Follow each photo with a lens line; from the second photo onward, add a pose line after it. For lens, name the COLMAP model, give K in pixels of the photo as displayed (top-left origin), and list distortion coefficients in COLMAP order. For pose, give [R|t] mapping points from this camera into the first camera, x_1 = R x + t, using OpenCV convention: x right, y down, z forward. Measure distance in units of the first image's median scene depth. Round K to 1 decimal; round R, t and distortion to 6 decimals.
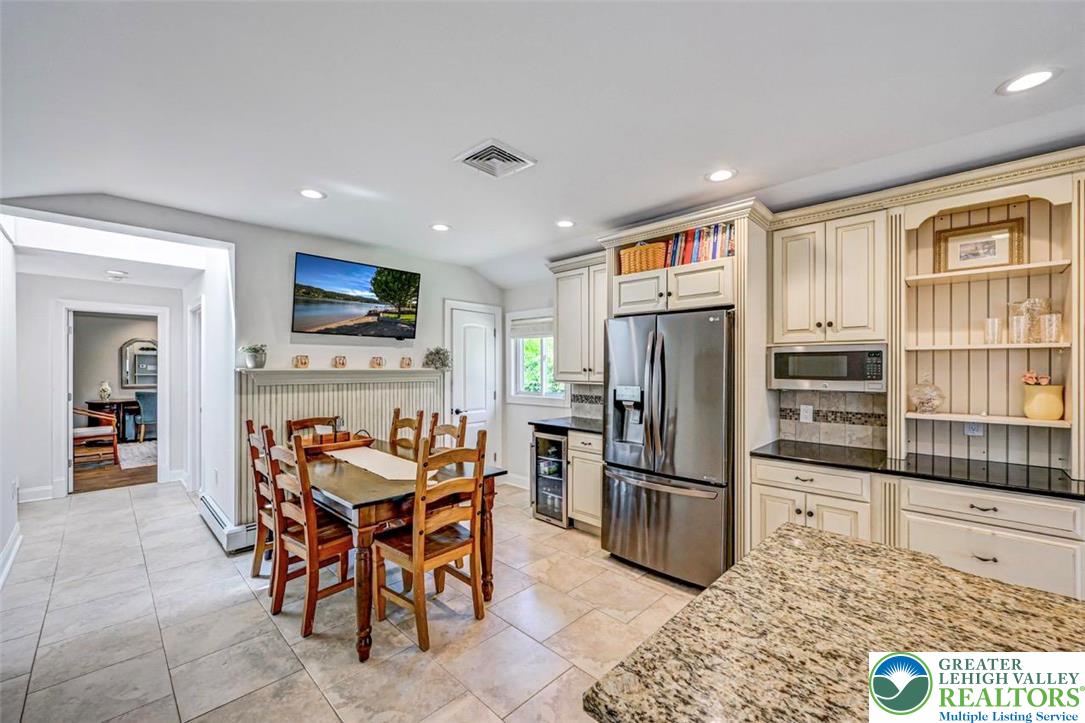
lens RADIAL K [[438.8, 0, 542.5], [0, 438.8, 361.5], [0, 0, 1]] dist [-0.000013, -0.000029]
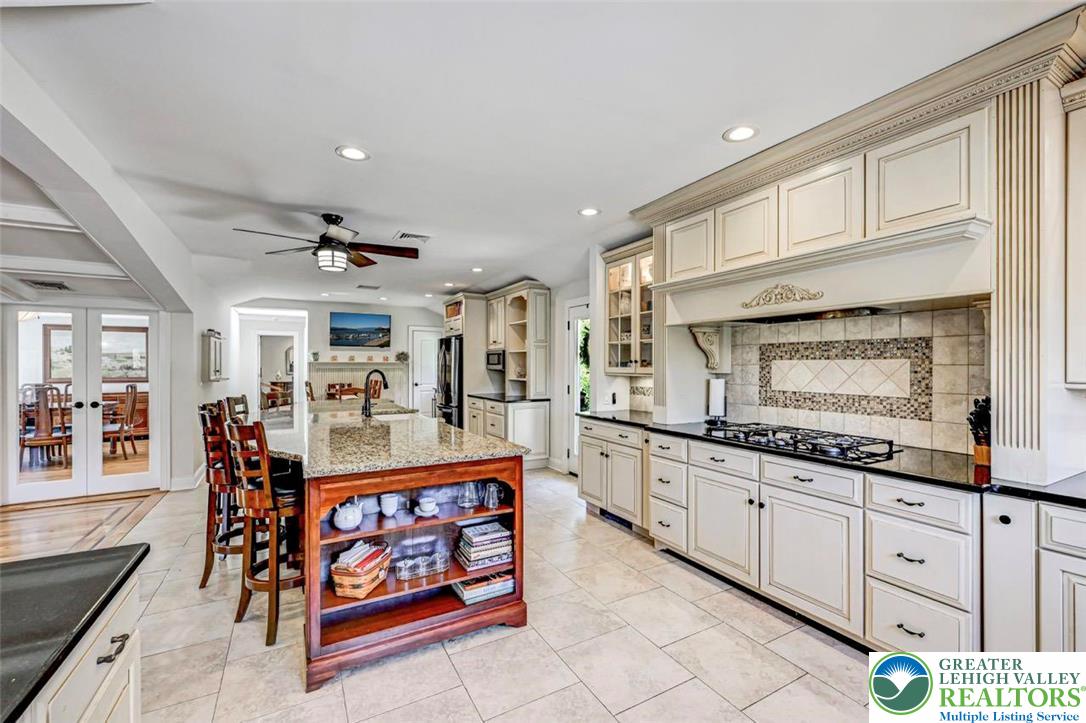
lens RADIAL K [[457.4, 0, 543.0], [0, 457.4, 361.5], [0, 0, 1]] dist [-0.000076, -0.000005]
pose [[0.957774, -0.001222, -0.287520, 1.240349], [0.003134, 0.999976, 0.006191, 0.004592], [0.287505, -0.006830, 0.957755, -1.030275]]
